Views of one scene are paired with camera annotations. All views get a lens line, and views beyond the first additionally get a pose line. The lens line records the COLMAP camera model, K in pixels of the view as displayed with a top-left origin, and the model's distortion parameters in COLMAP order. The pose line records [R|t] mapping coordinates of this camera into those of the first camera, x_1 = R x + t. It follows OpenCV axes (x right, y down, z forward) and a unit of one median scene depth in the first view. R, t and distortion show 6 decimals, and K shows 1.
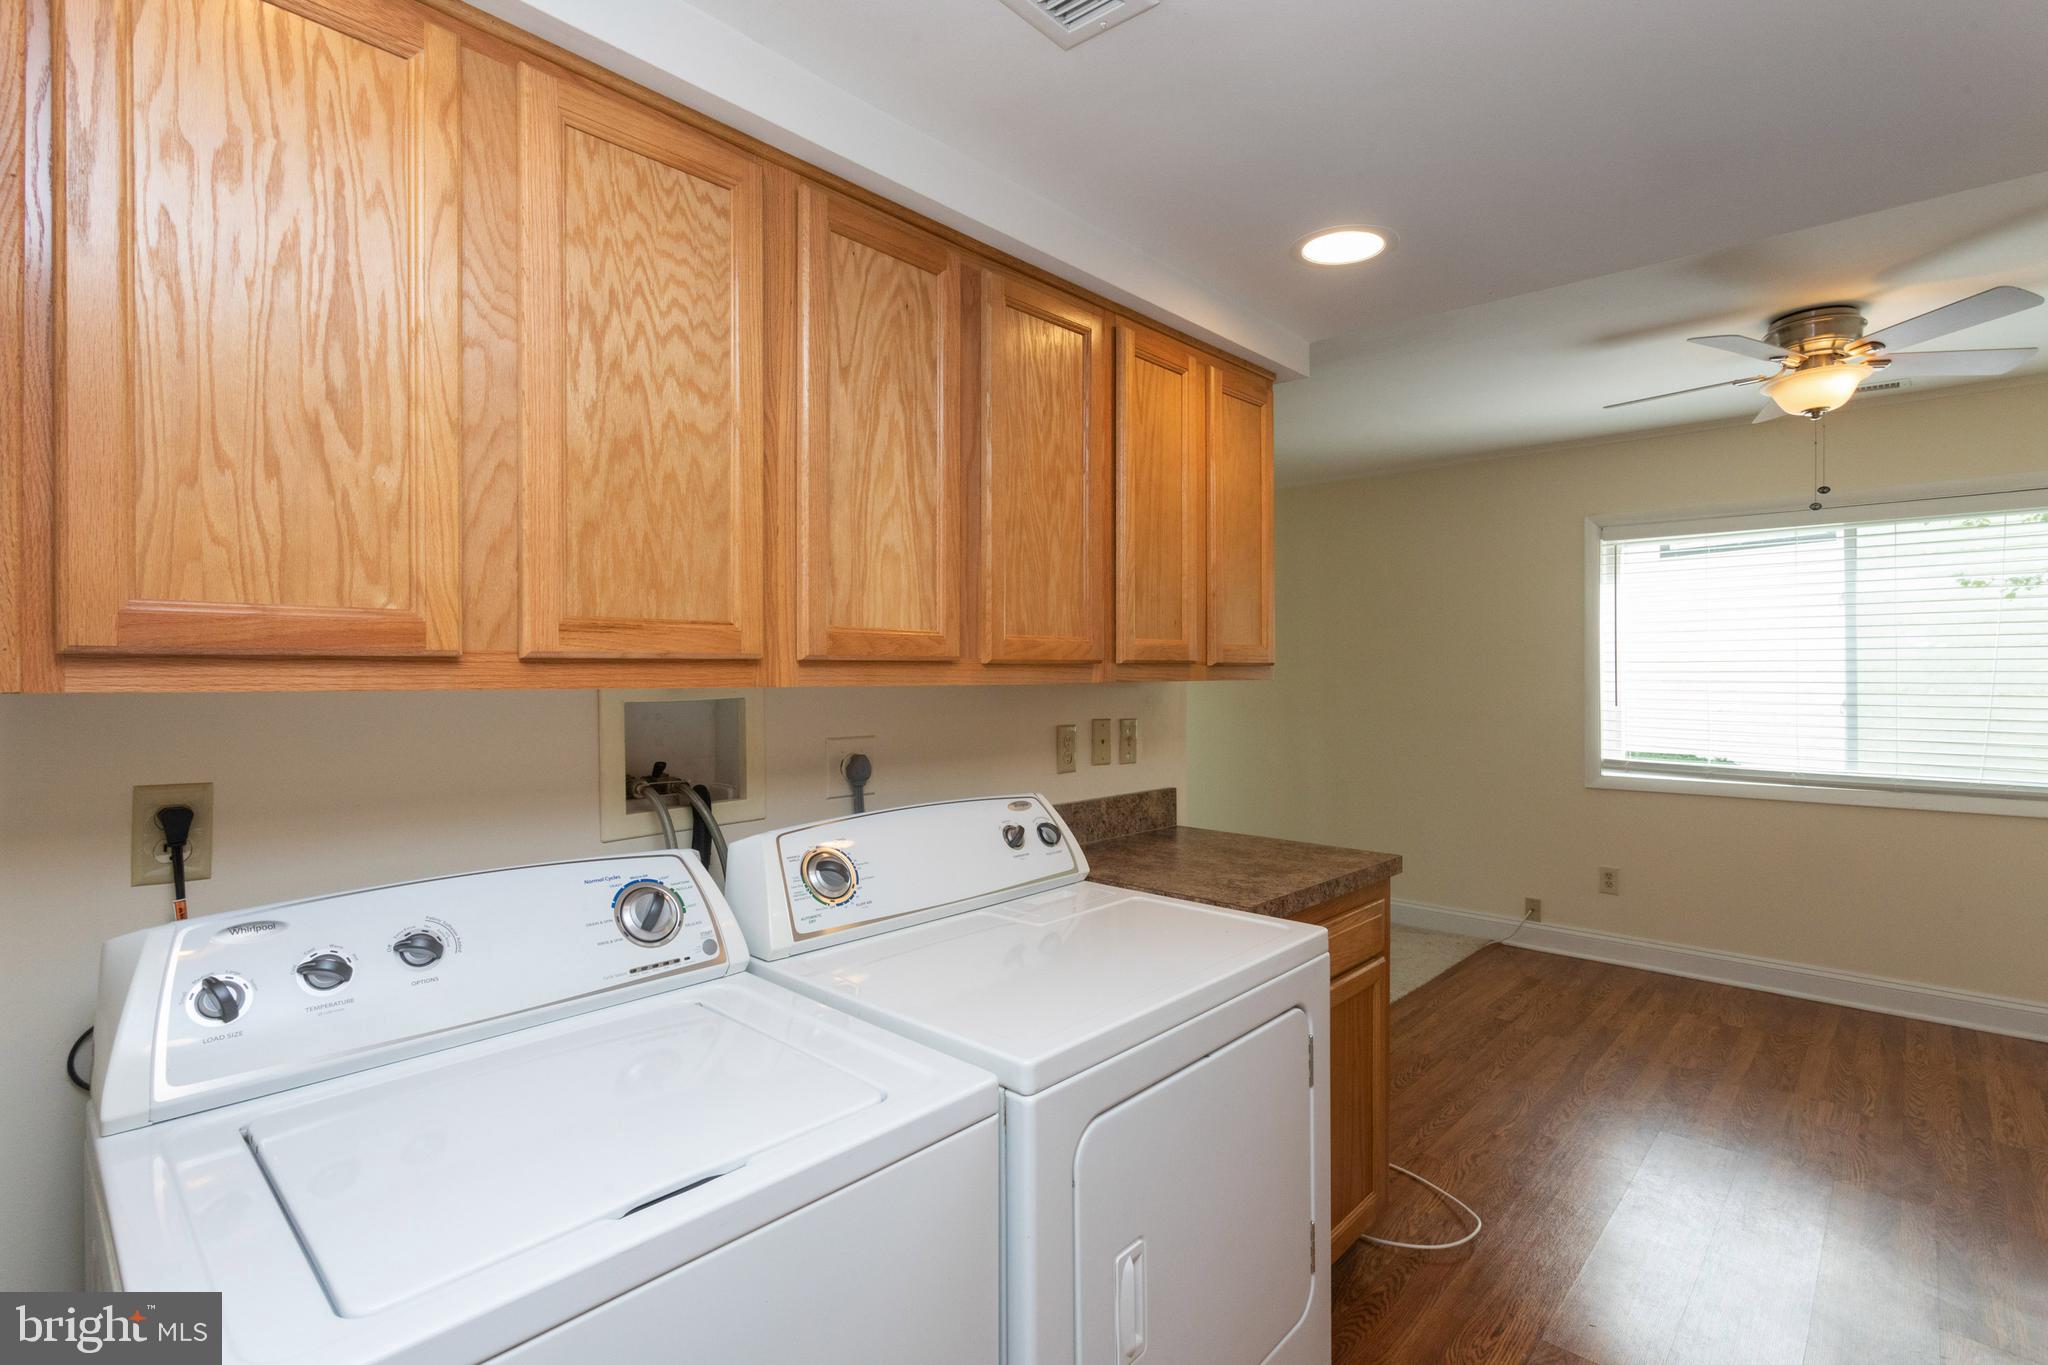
lens RADIAL K [[962.6, 0, 1020.7], [0, 962.6, 674.8], [0, 0, 1]] dist [0.003907, 0.002822]
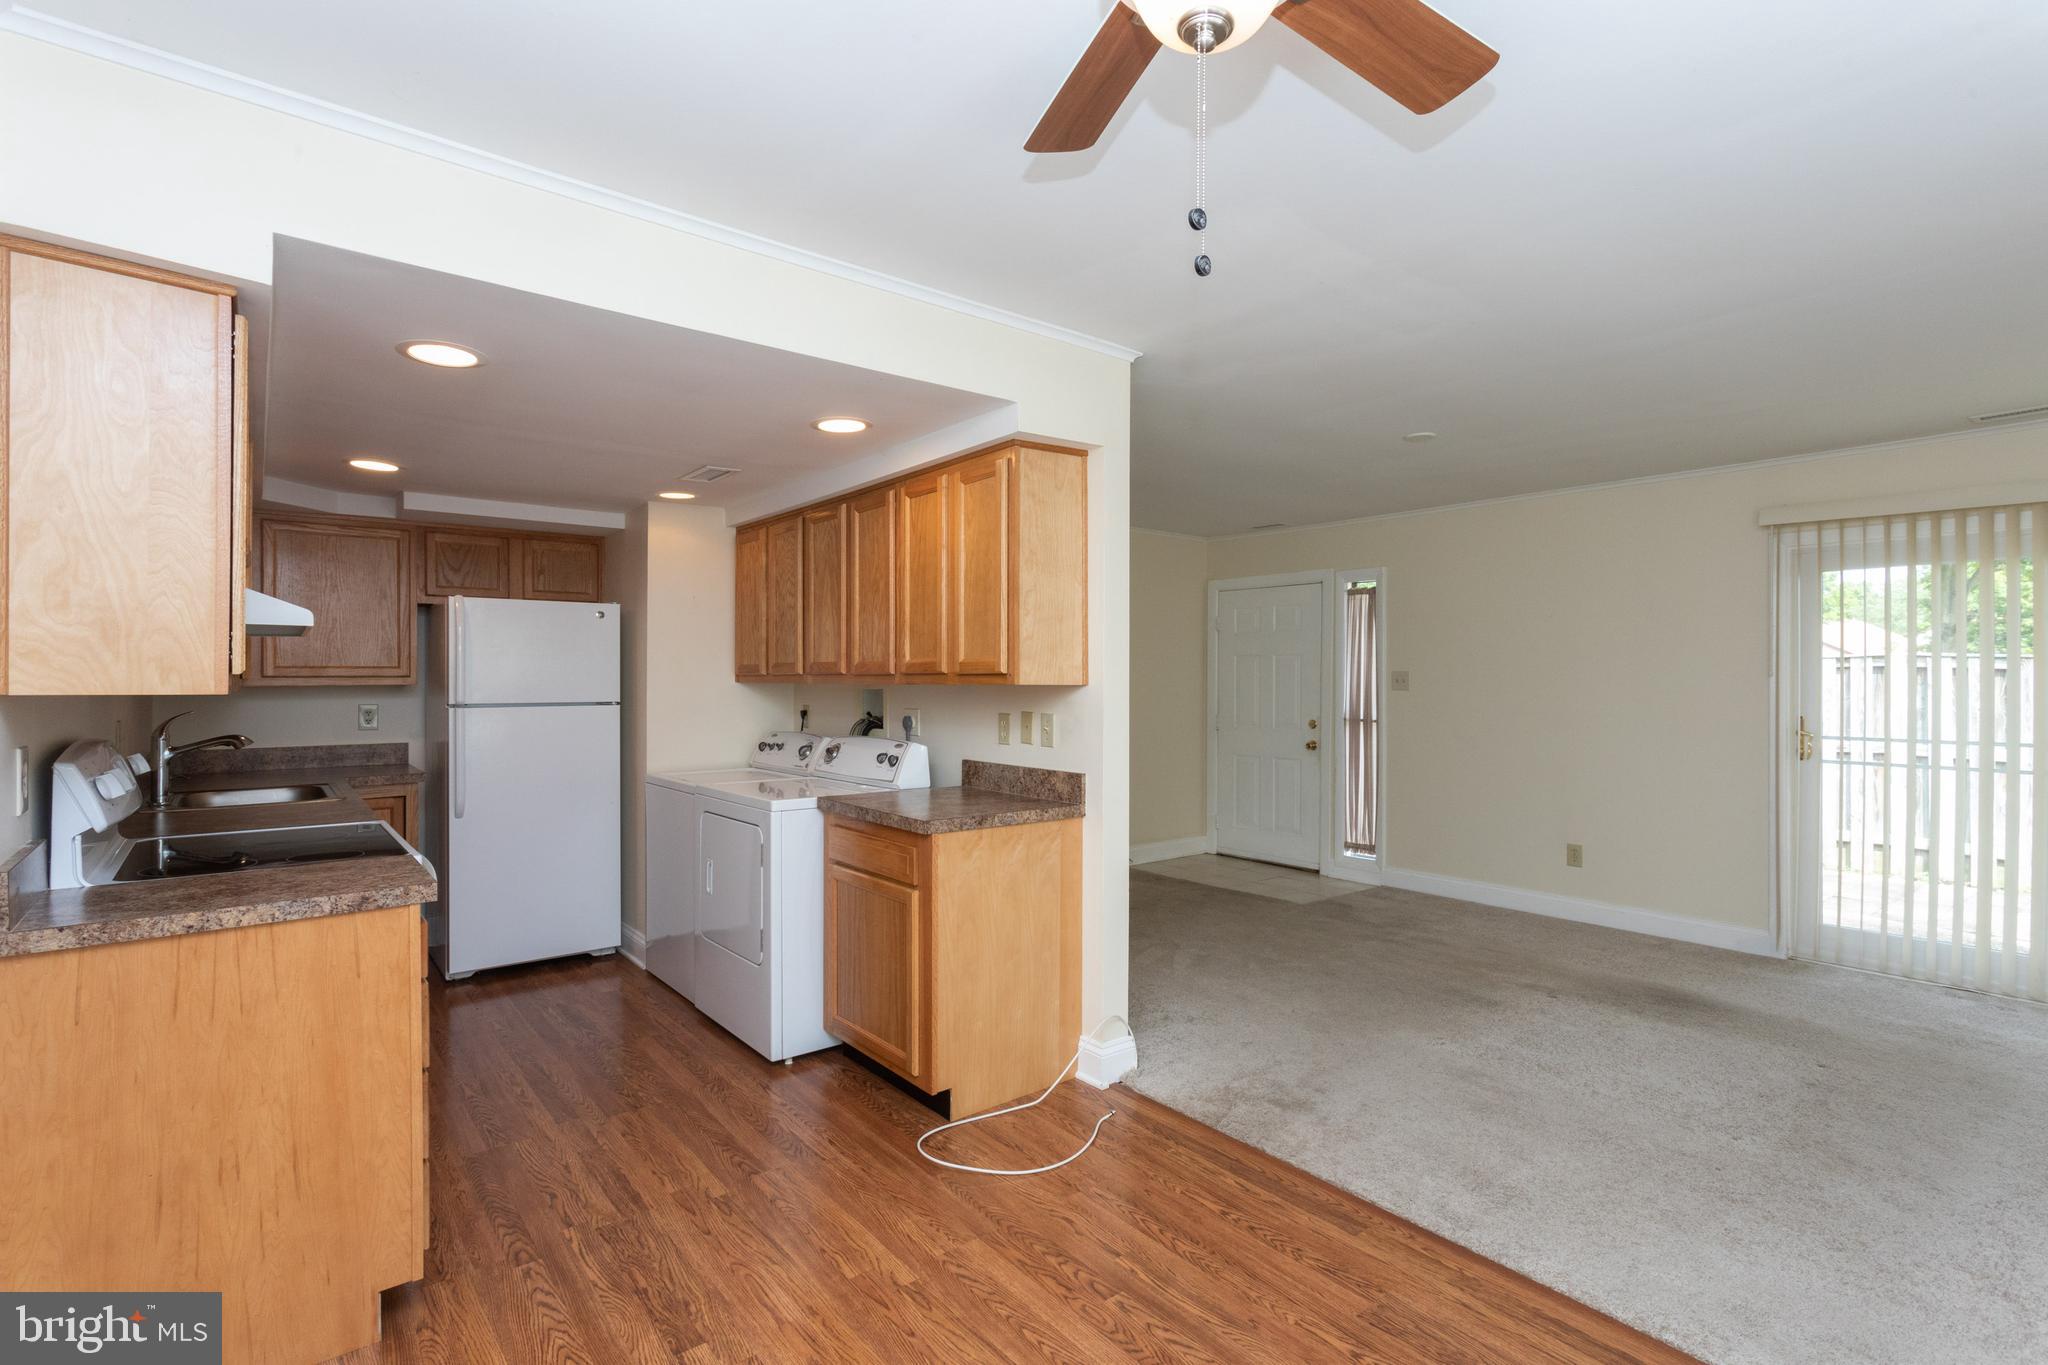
lens RADIAL K [[962.6, 0, 1009.7], [0, 962.6, 683.1], [0, 0, 1]] dist [0.003907, 0.002822]
pose [[-0.154732, 0.000399, -0.987956, 0.923863], [-0.003672, 0.999993, 0.000979, 0.001126], [0.987950, 0.003779, -0.154730, 0.735826]]
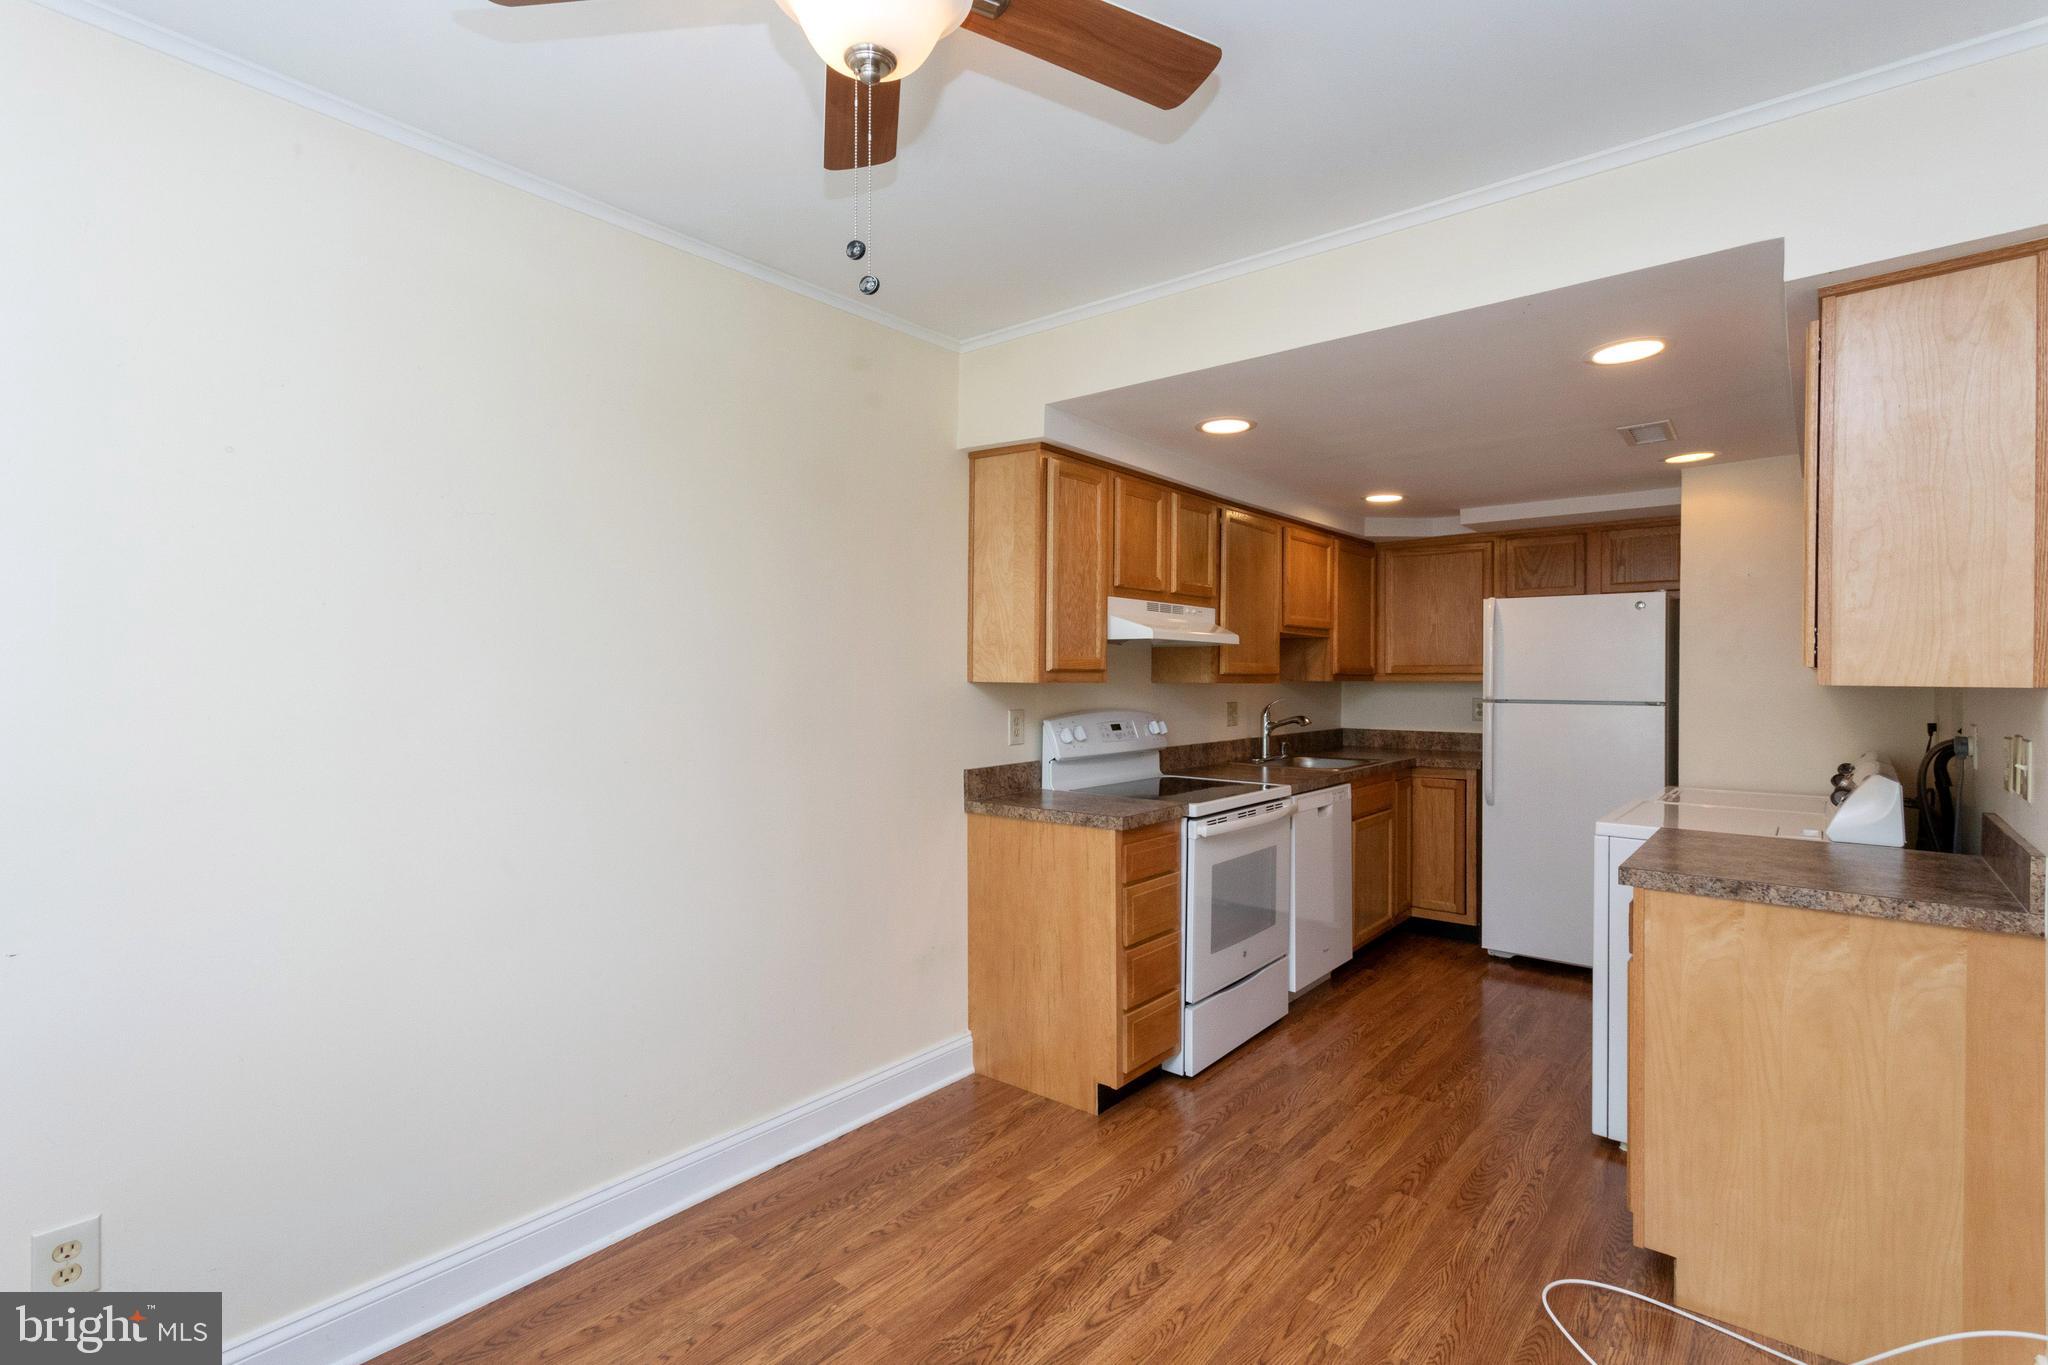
lens RADIAL K [[962.6, 0, 1028.7], [0, 962.6, 676.8], [0, 0, 1]] dist [0.003907, 0.002822]
pose [[-0.998036, -0.007277, -0.062219, 0.573827], [-0.007635, 0.999956, 0.005521, -0.001150], [0.062176, 0.005985, -0.998047, 1.086734]]
